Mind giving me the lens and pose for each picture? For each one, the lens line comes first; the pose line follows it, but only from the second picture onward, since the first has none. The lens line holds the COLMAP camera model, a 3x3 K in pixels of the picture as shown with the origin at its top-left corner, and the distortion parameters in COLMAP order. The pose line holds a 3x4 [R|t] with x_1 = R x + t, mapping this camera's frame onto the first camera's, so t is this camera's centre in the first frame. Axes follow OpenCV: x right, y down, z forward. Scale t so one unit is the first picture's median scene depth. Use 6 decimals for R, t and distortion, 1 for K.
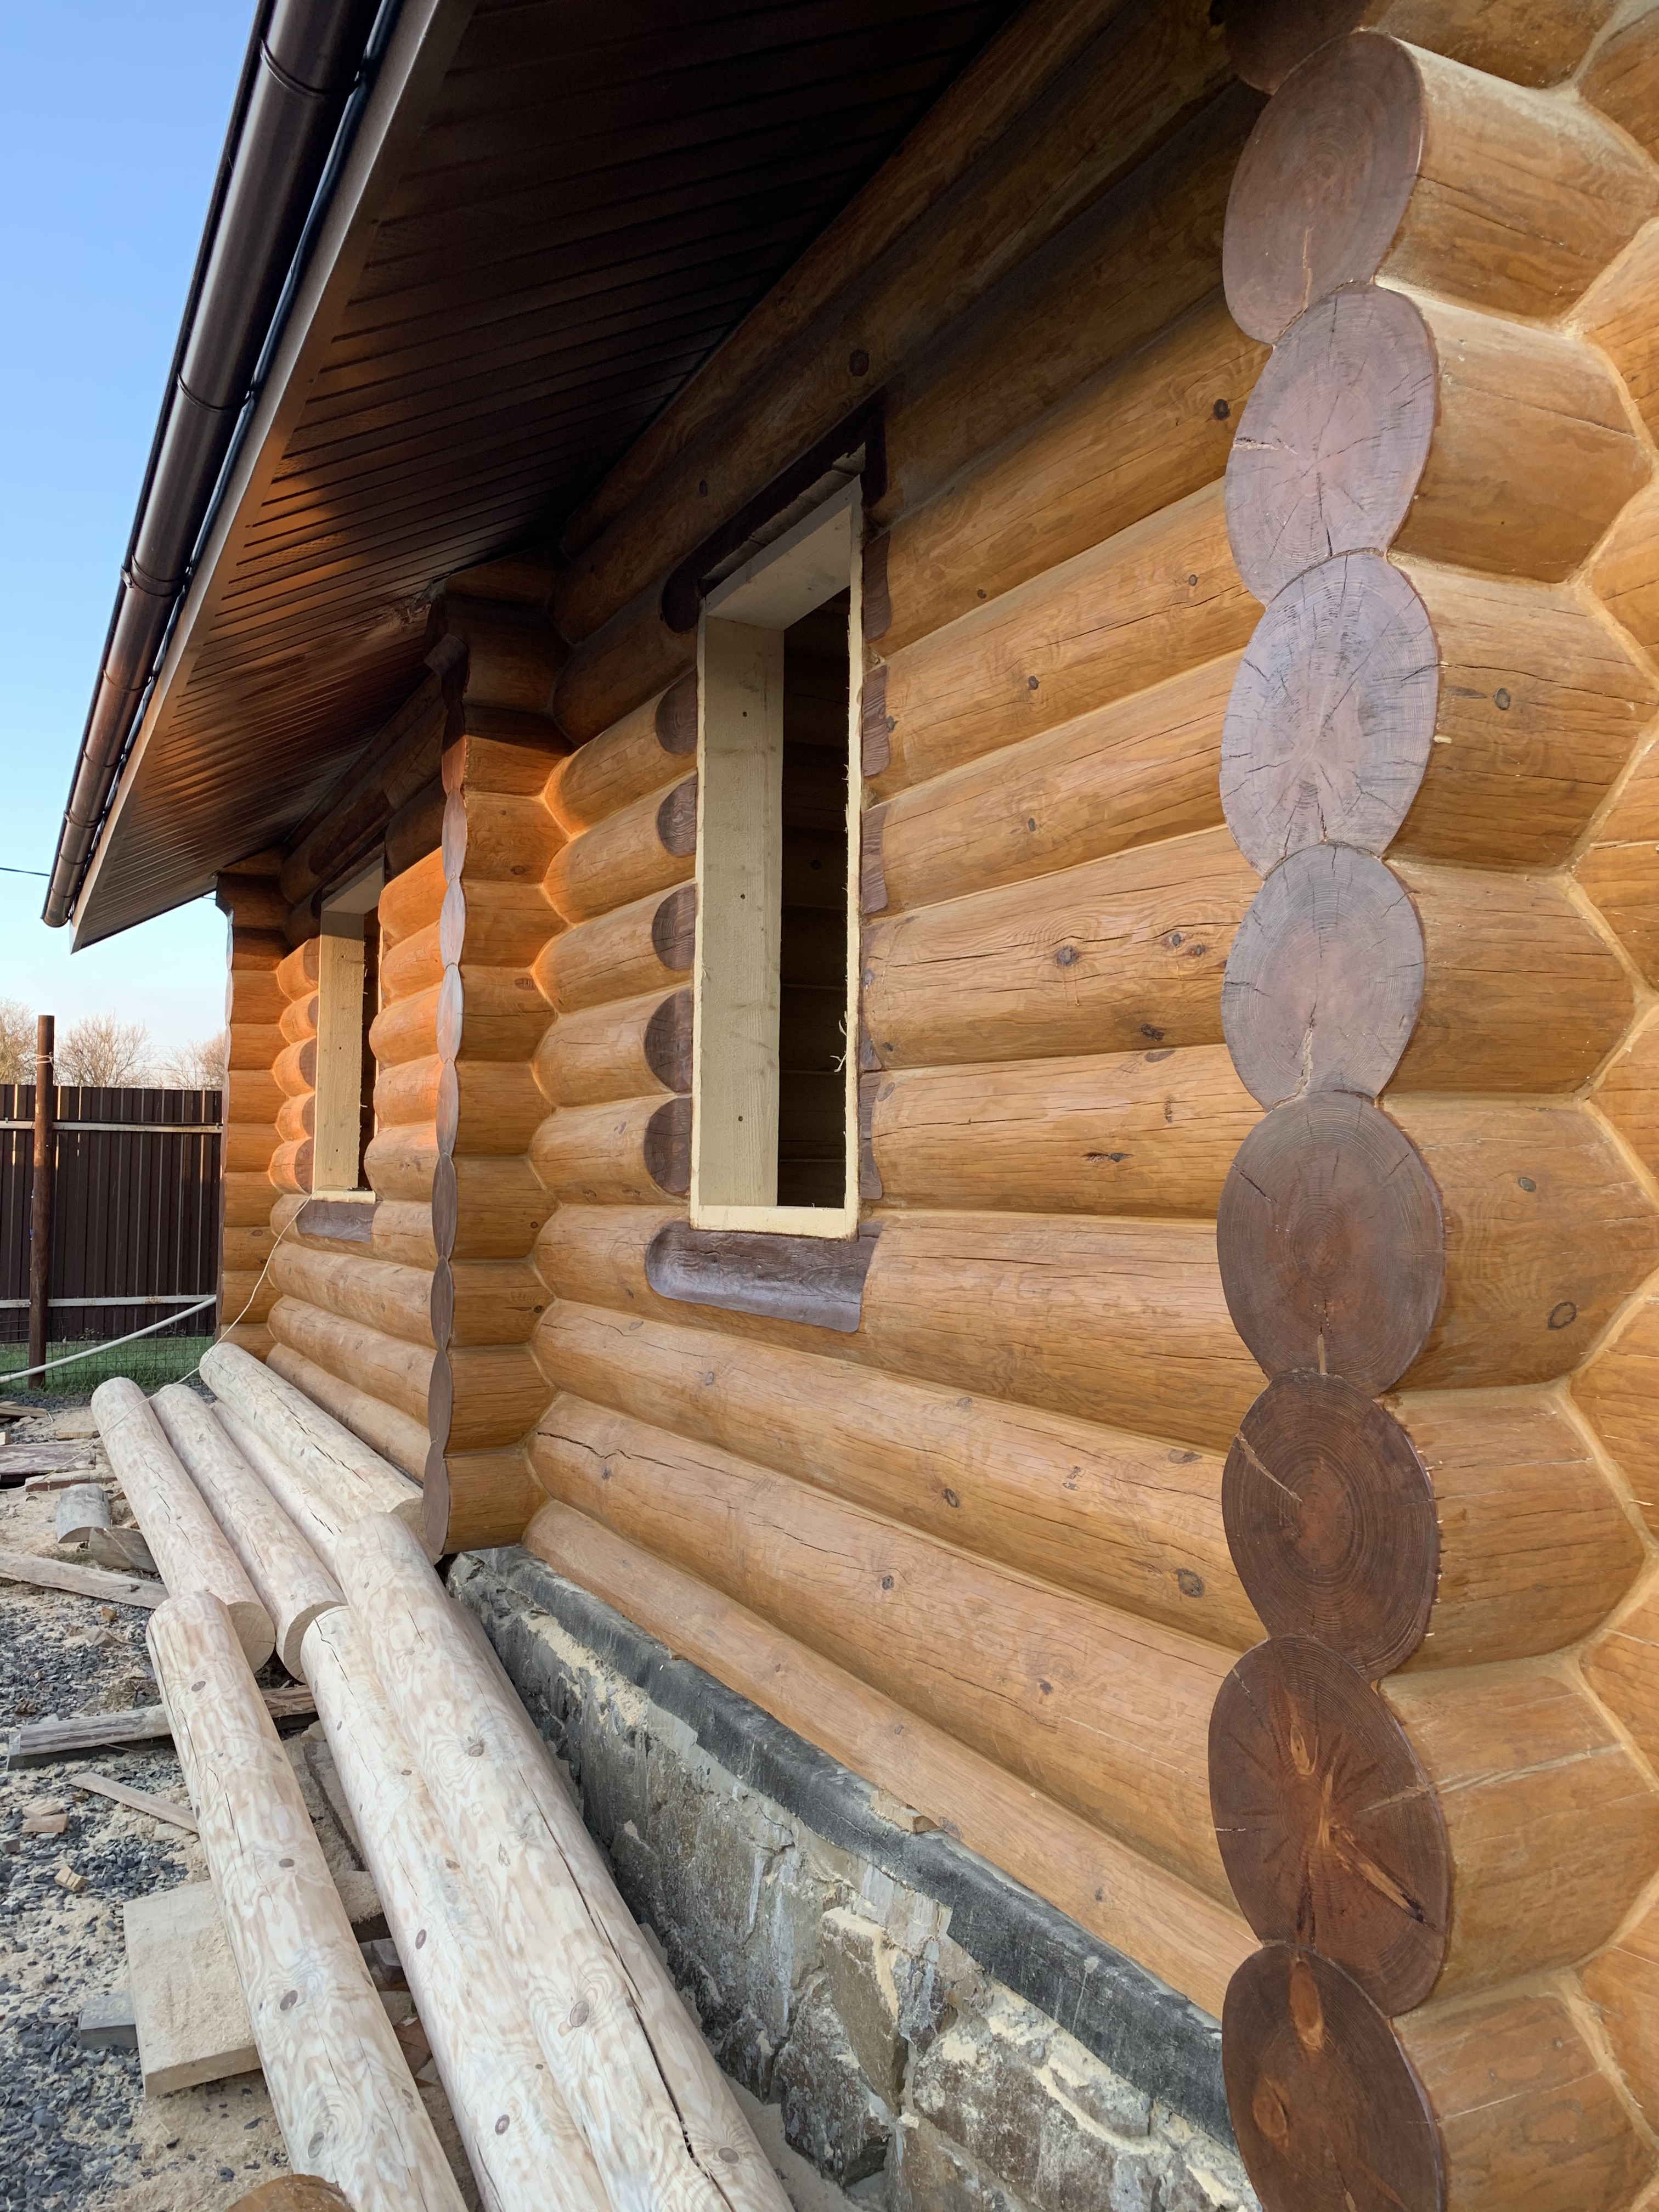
lens RADIAL K [[1687.3, 0, 824.0], [0, 1687.3, 1079.5], [0, 0, 1]] dist [0.050643, -0.033505]
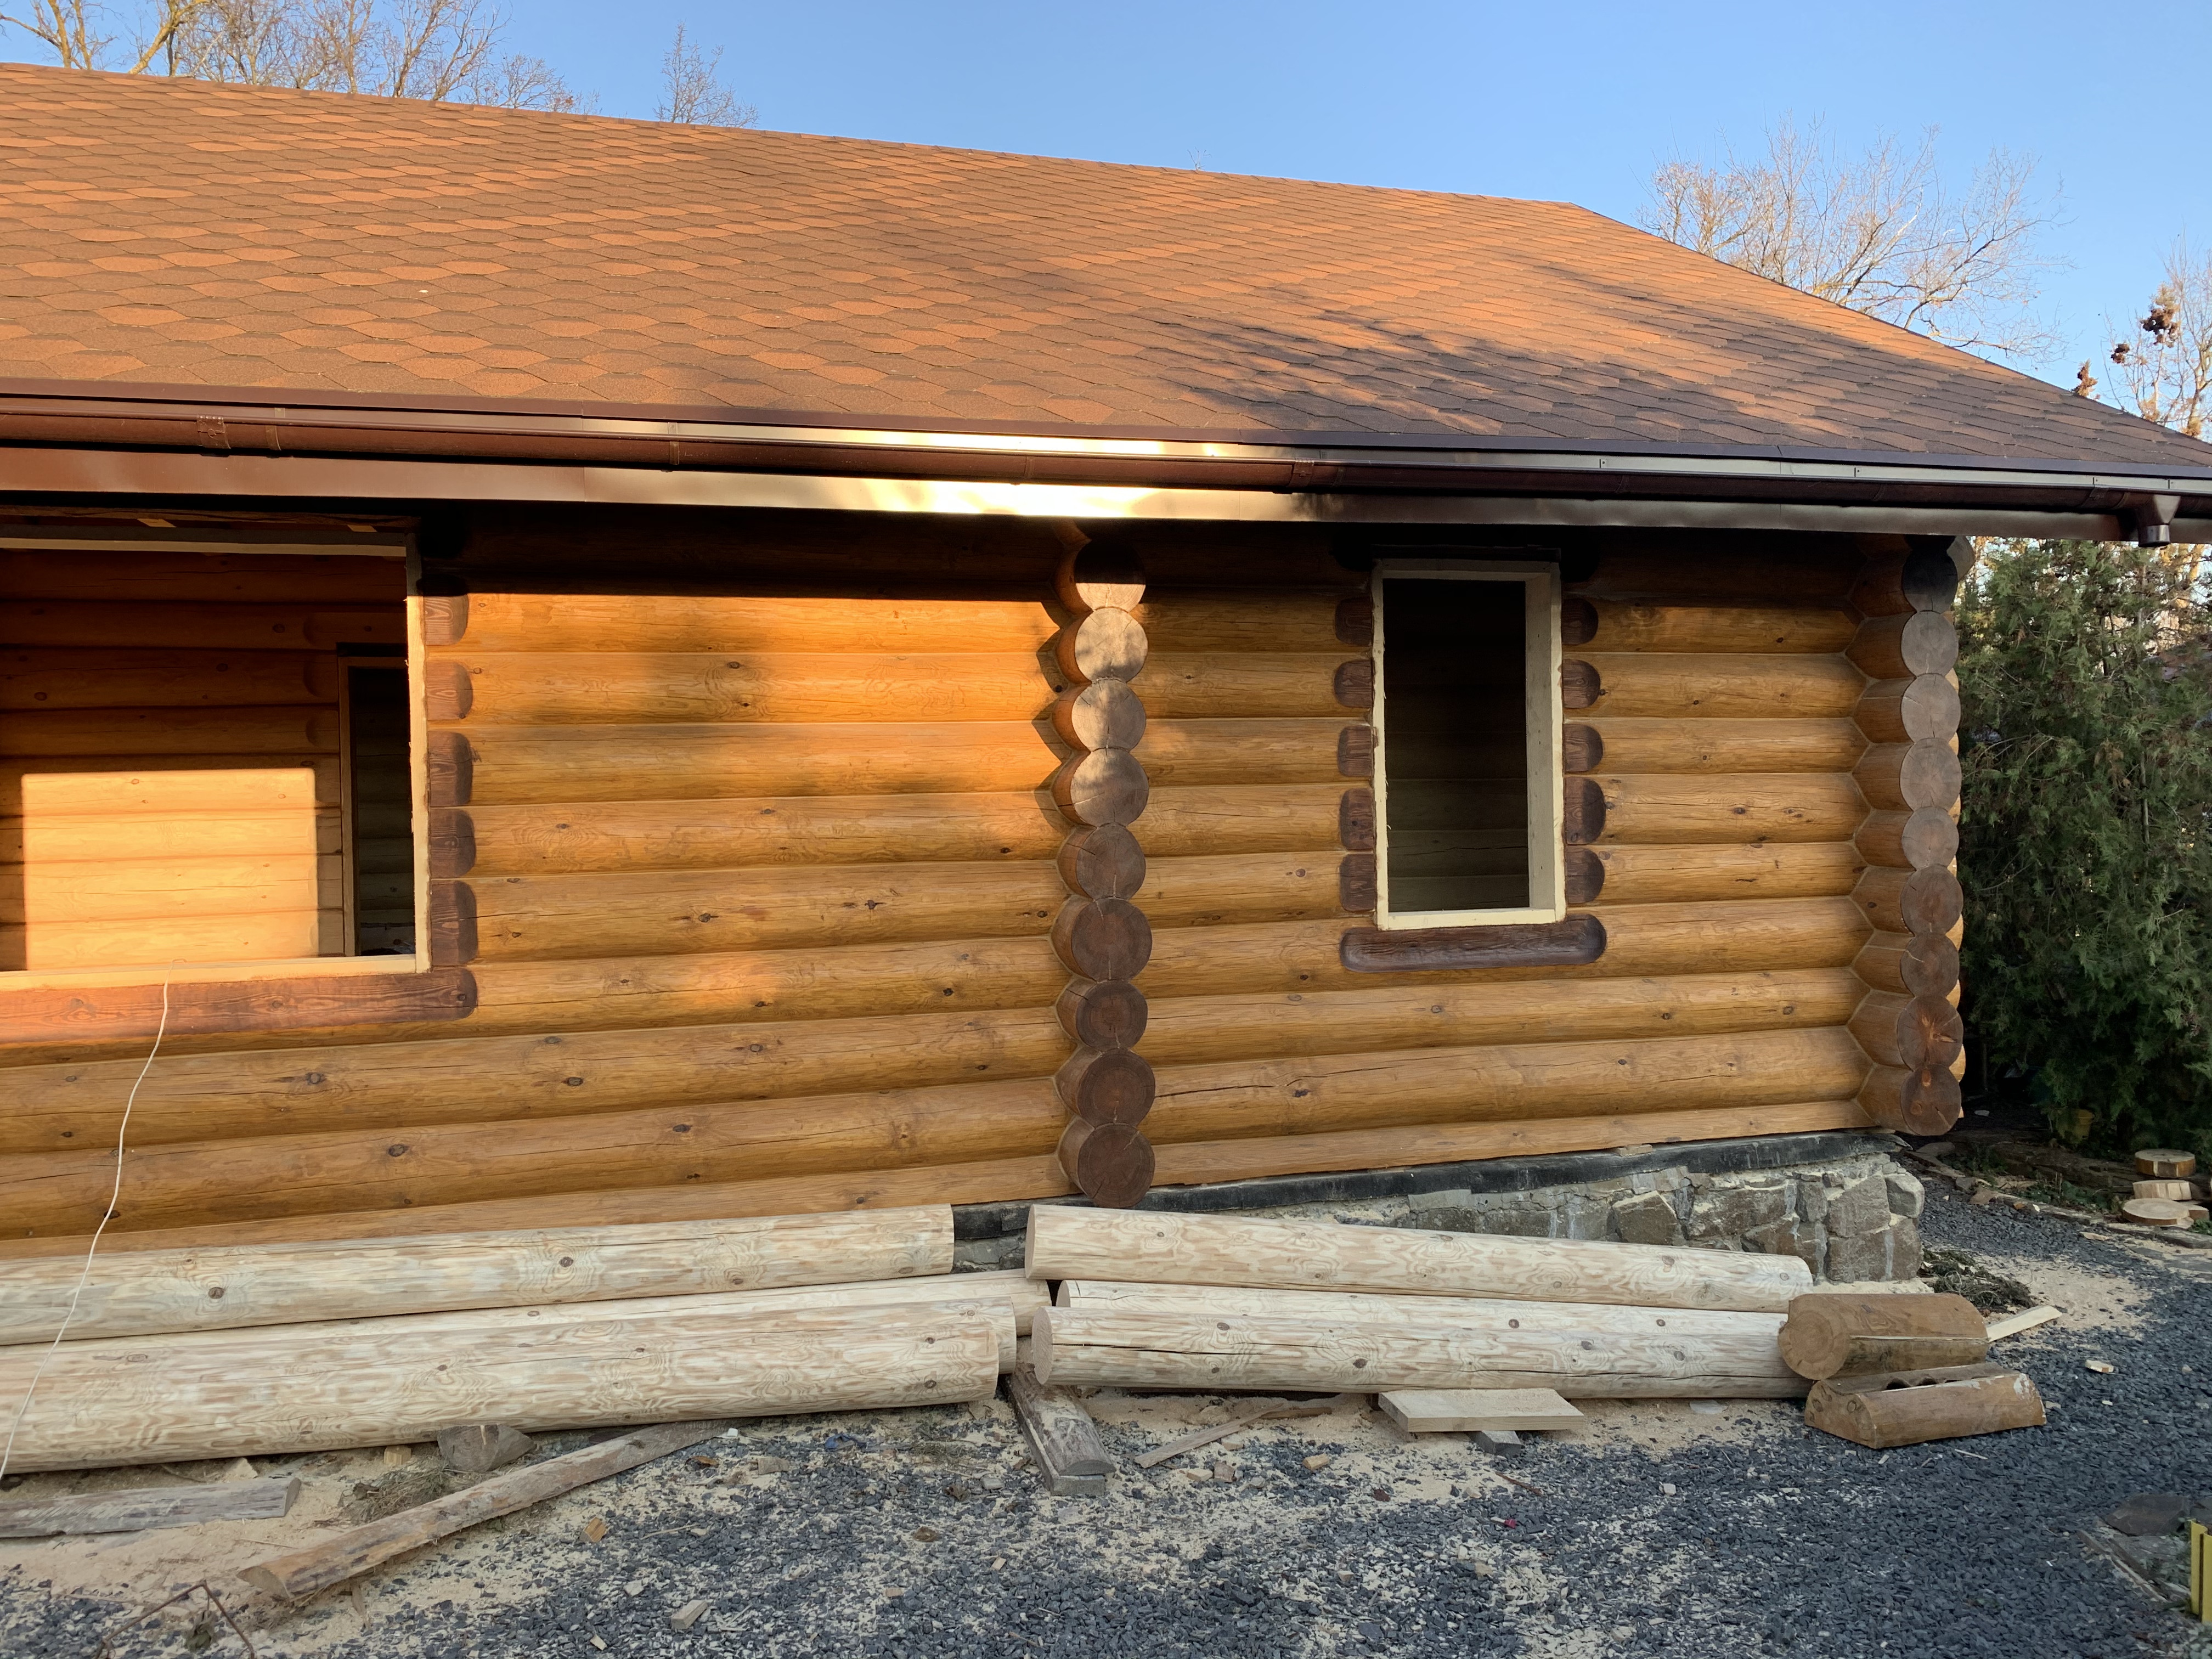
lens RADIAL K [[1687.3, 0, 1113.6], [0, 1687.3, 816.8], [0, 0, 1]] dist [0.050643, -0.033505]
pose [[0.170403, -0.023853, 0.985086, -2.476954], [-0.039837, 0.998723, 0.031074, -0.094845], [-0.984569, -0.044538, 0.169235, 1.346586]]
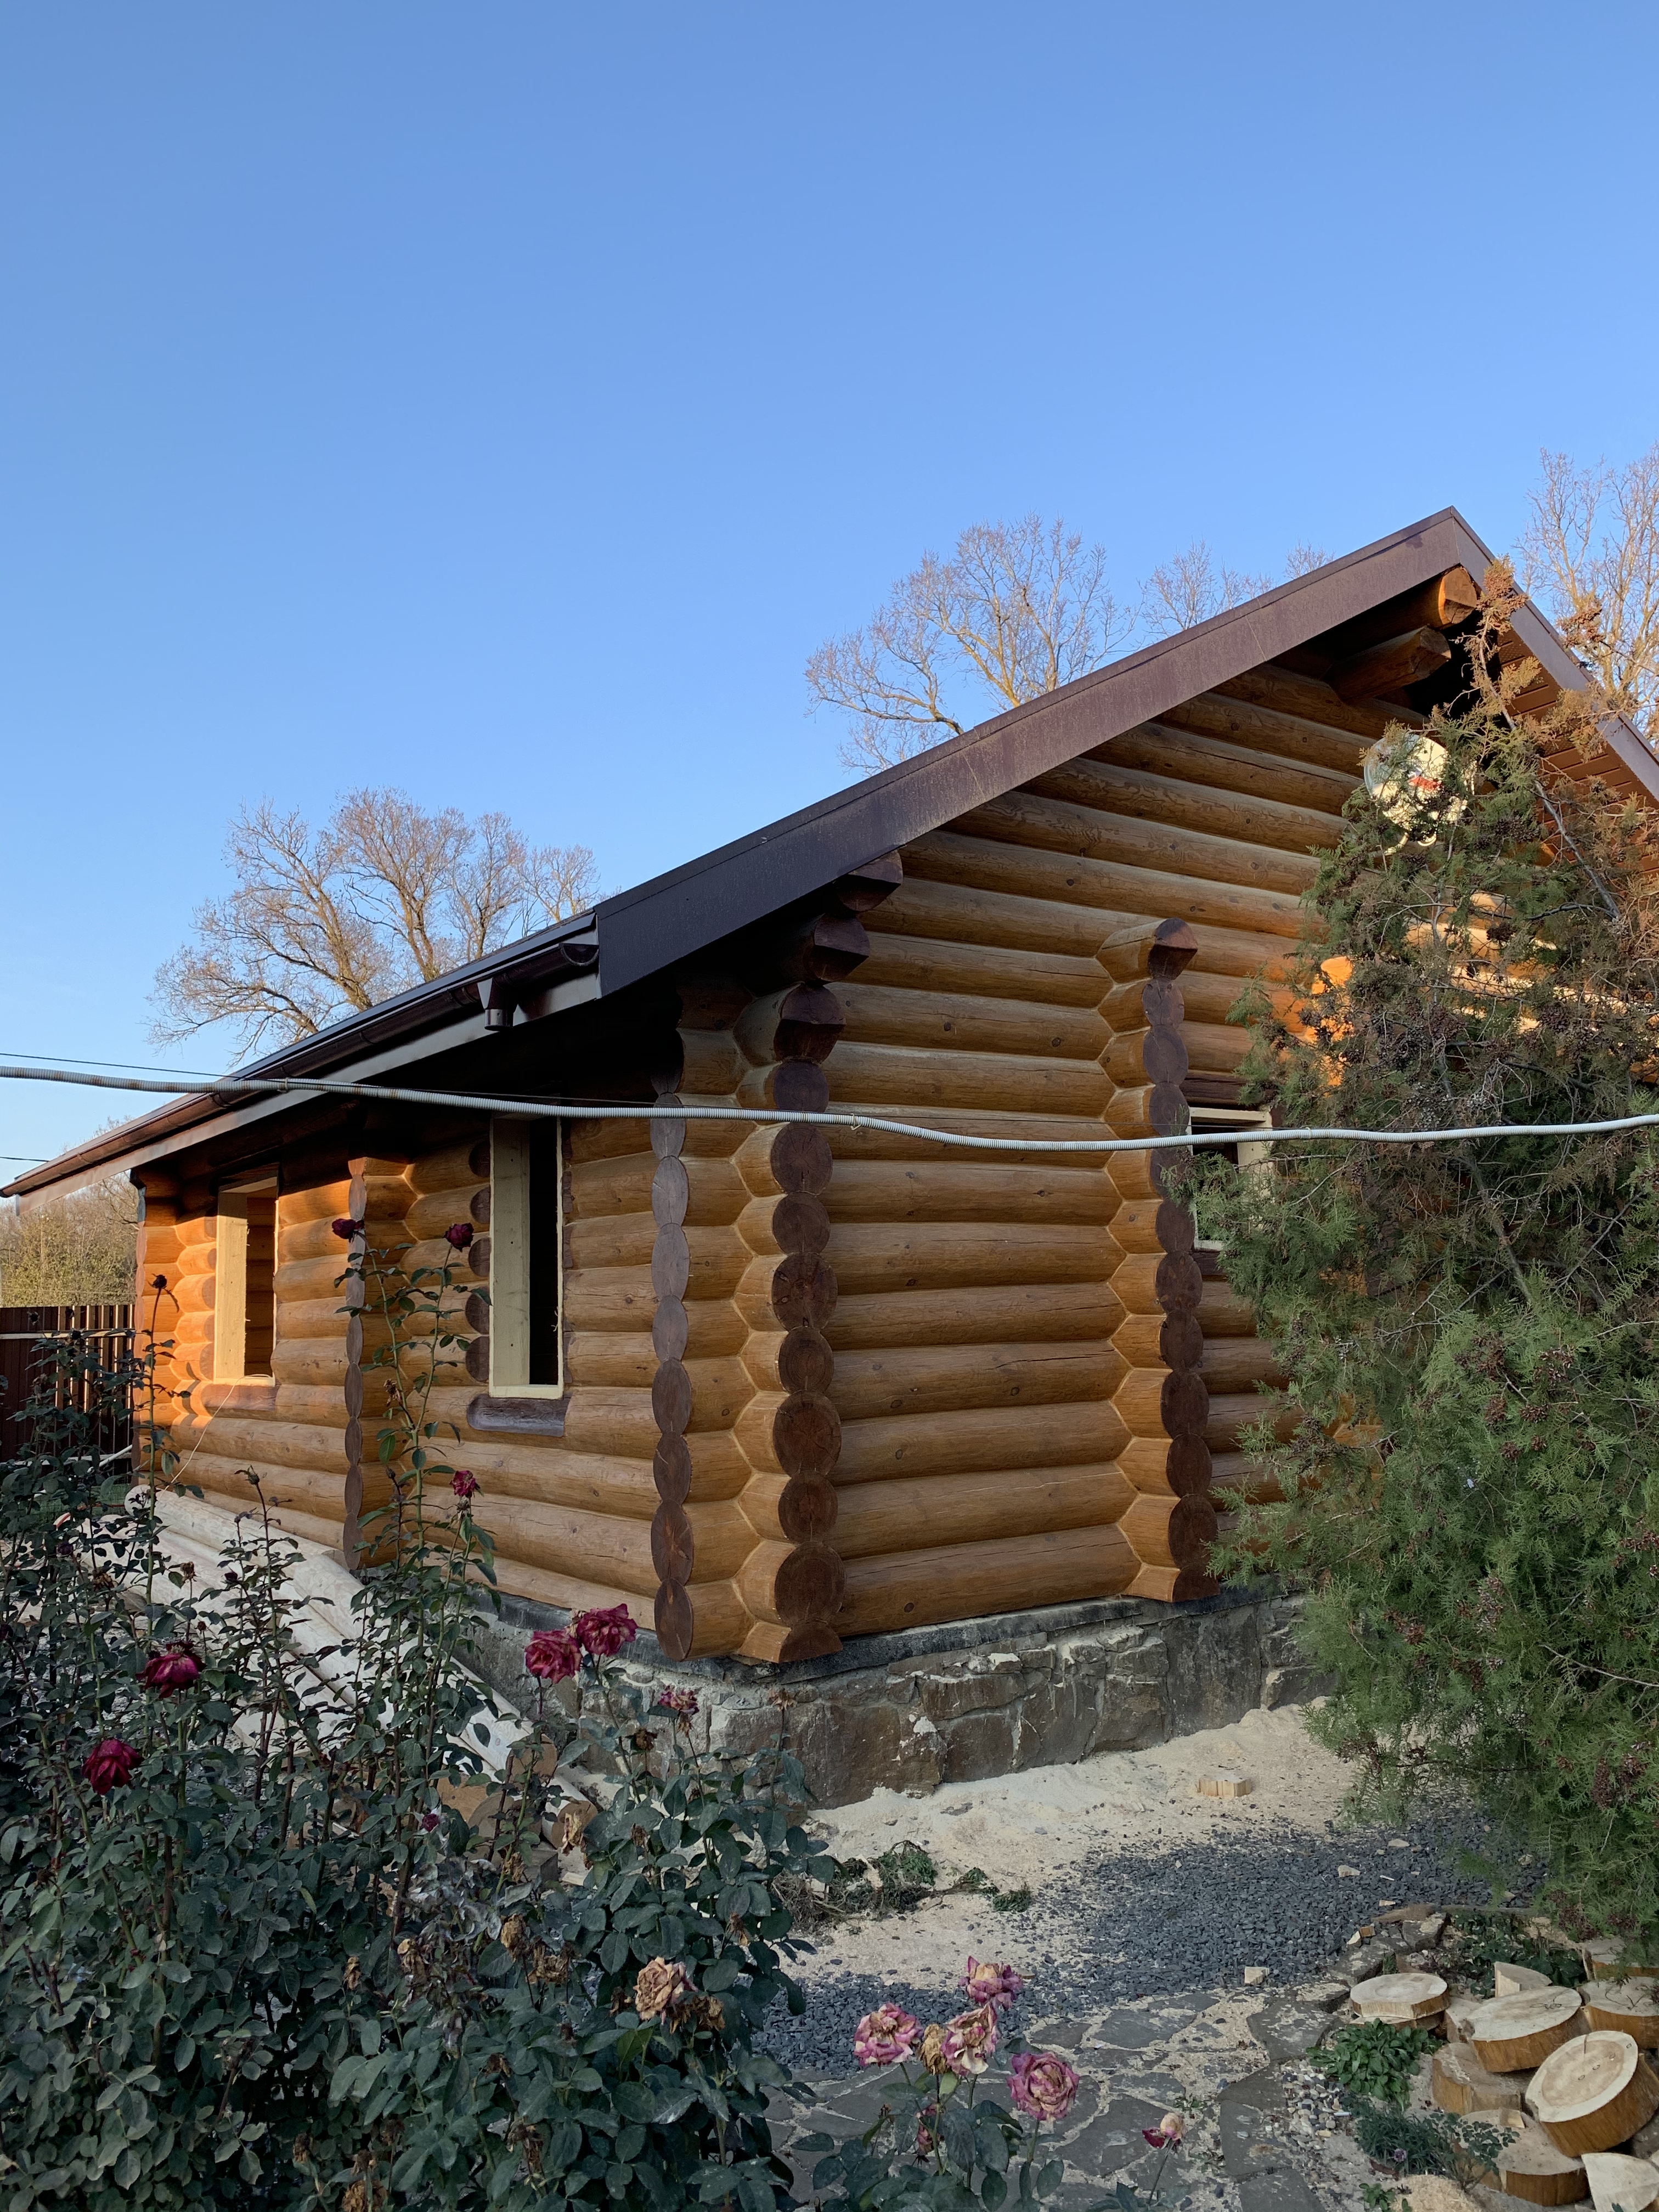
lens RADIAL K [[1687.3, 0, 838.6], [0, 1687.3, 1085.9], [0, 0, 1]] dist [0.050643, -0.033505]
pose [[0.987298, -0.017142, 0.157954, 0.039095], [0.029352, 0.996729, -0.075294, -0.186762], [-0.156146, 0.078974, 0.984572, -1.752138]]
